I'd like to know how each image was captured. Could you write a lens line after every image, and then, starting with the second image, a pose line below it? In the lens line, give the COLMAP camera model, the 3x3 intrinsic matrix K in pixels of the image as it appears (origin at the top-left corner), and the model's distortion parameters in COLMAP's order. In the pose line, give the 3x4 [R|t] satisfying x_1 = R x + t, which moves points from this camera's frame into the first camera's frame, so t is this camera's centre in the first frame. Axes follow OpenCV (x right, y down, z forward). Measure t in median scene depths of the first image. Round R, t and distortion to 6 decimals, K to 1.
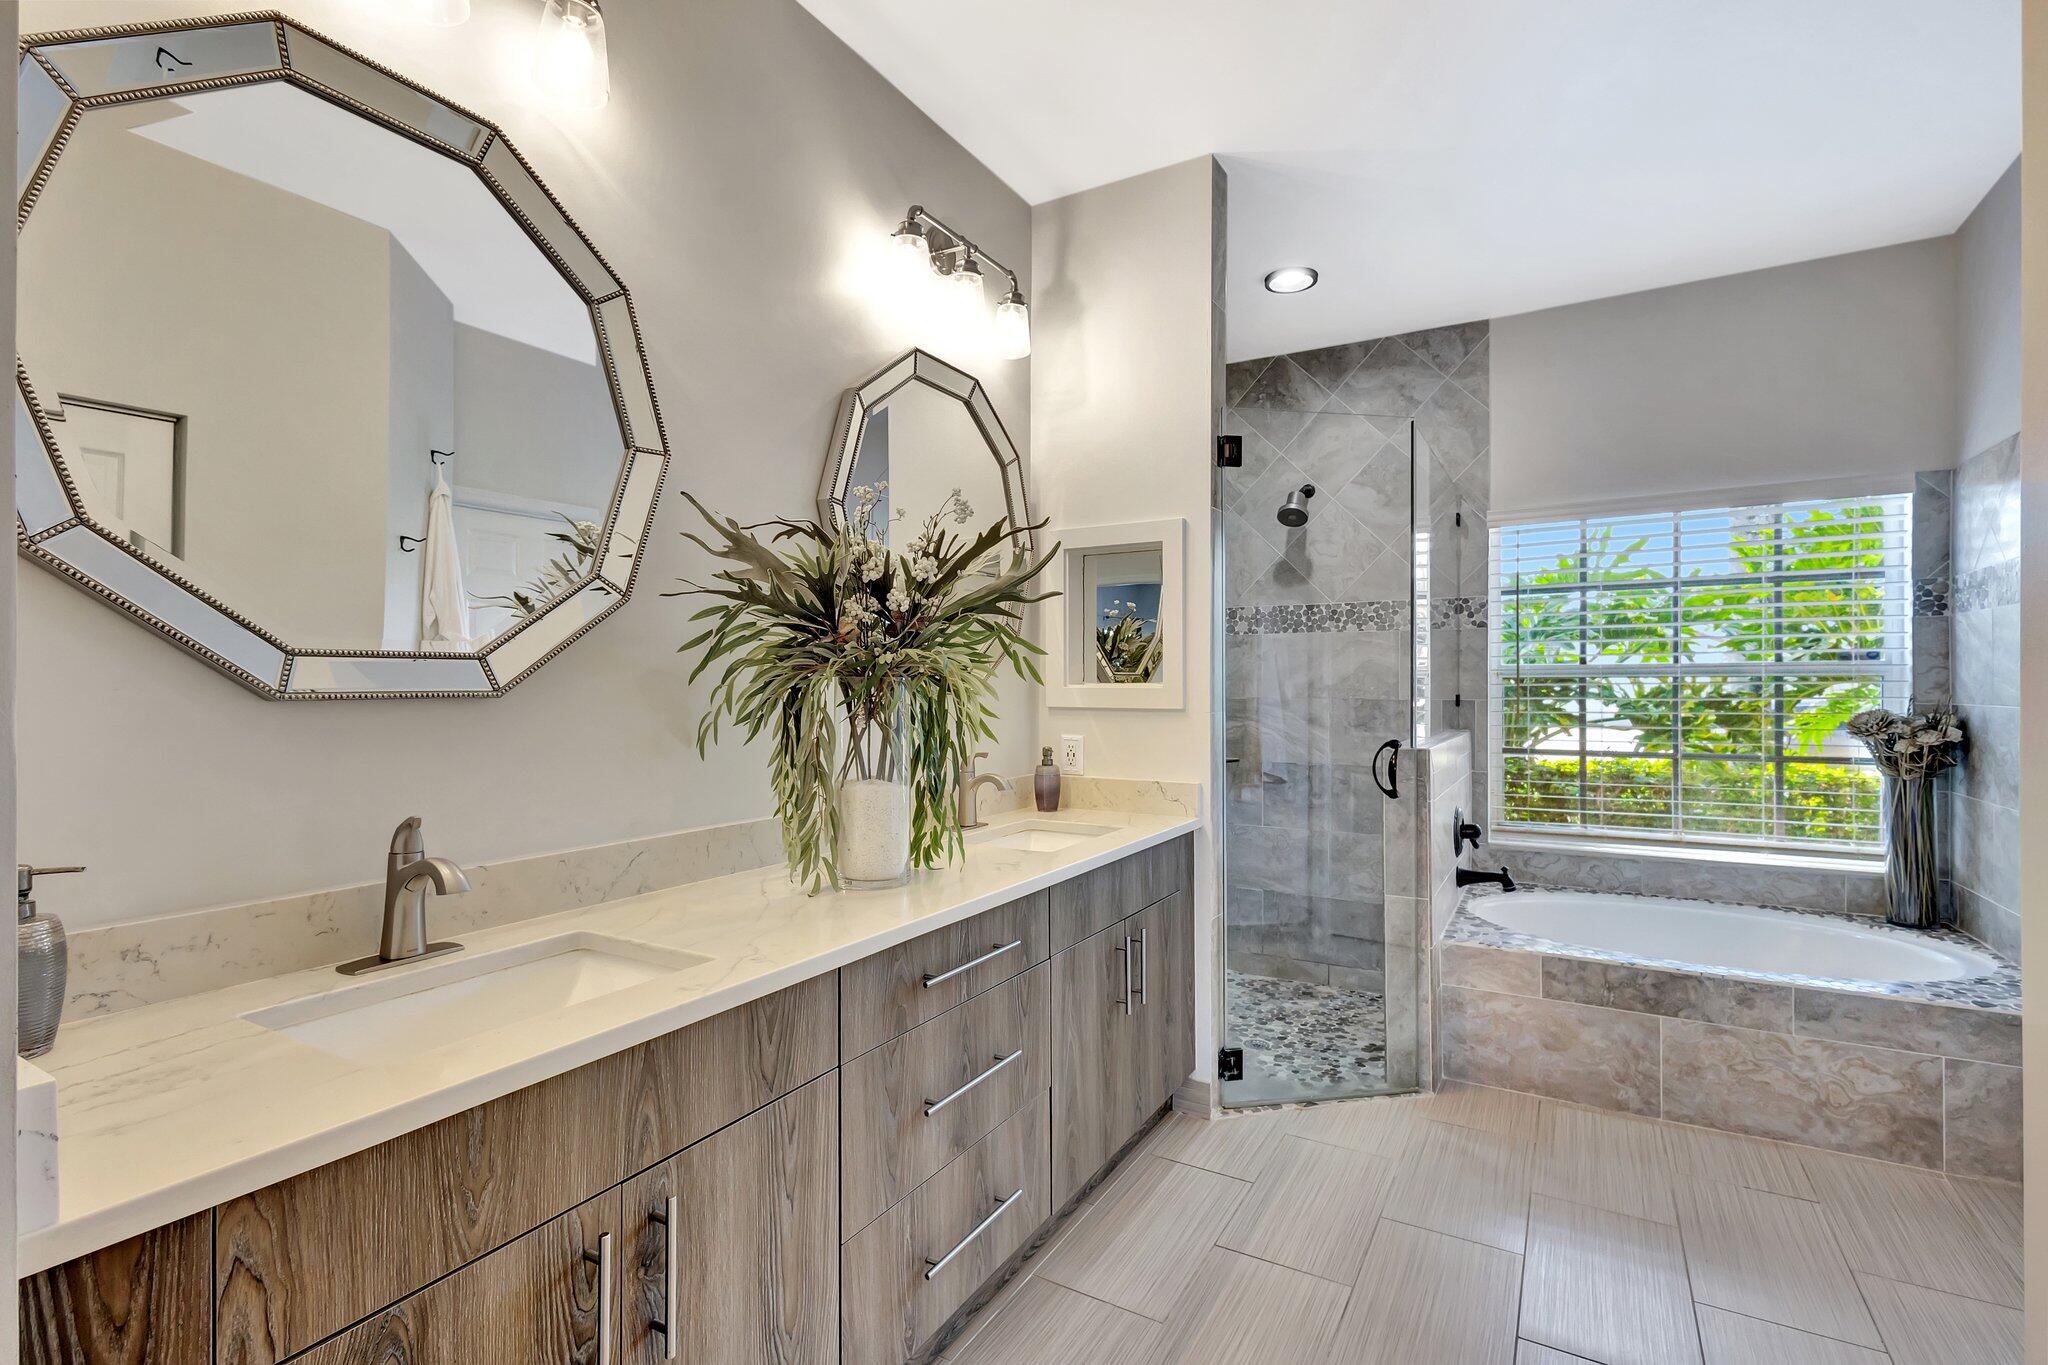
lens RADIAL K [[953.6, 0, 1019.1], [0, 953.6, 689.5], [0, 0, 1]] dist [0.012695, -0.004946]
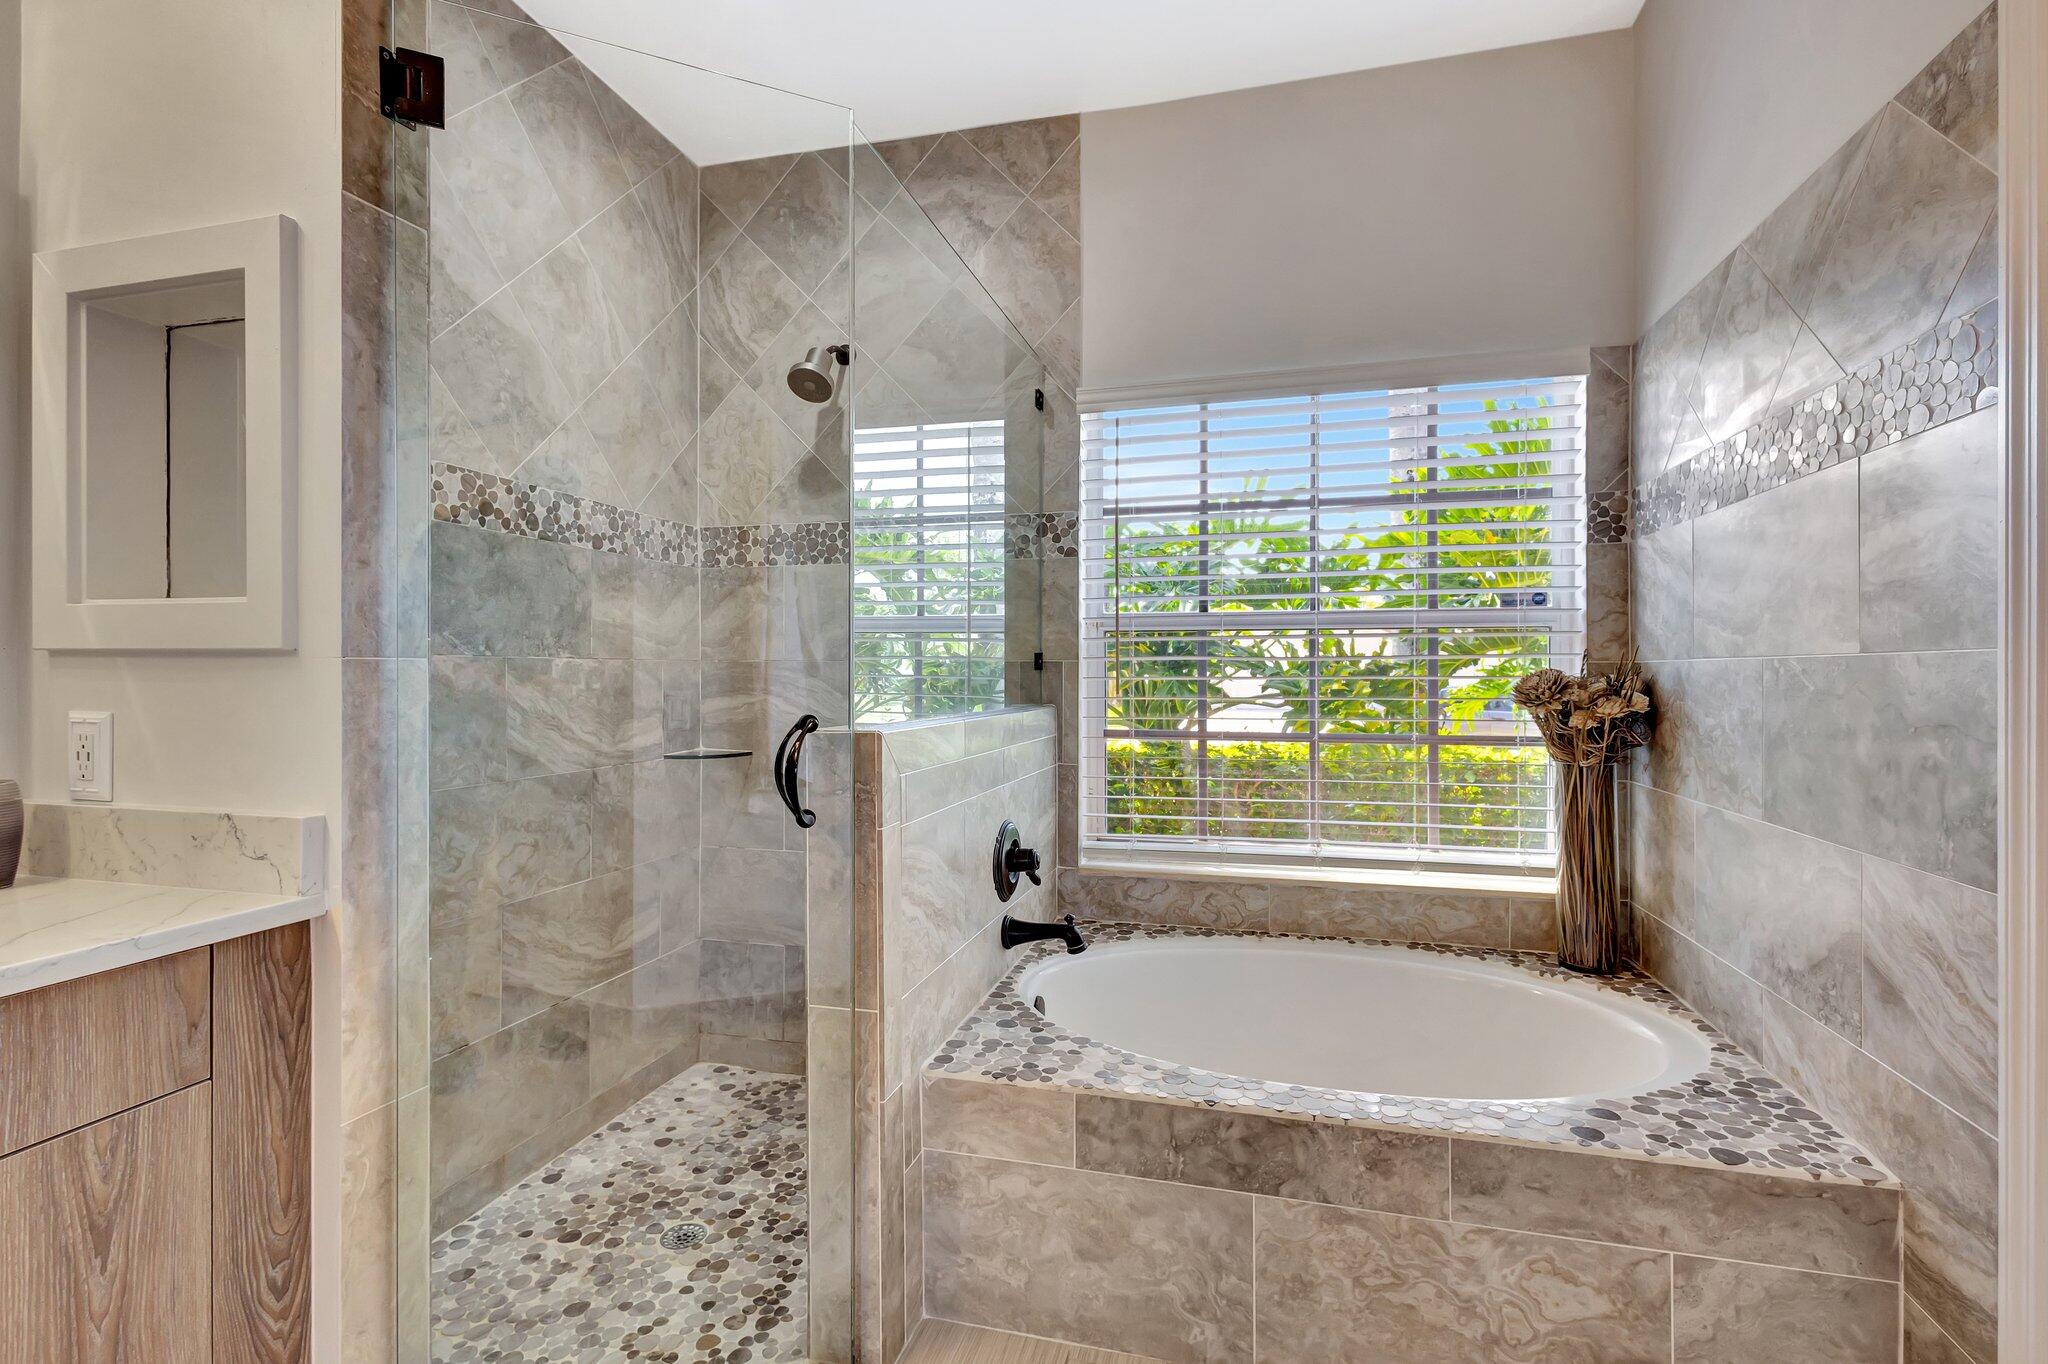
lens RADIAL K [[953.6, 0, 1028.4], [0, 953.6, 676.4], [0, 0, 1]] dist [0.012695, -0.004946]
pose [[0.964782, 0.002771, 0.263038, 0.320758], [-0.002108, 0.999994, -0.002803, 0.028306], [-0.263044, 0.002149, 0.964781, 0.399954]]
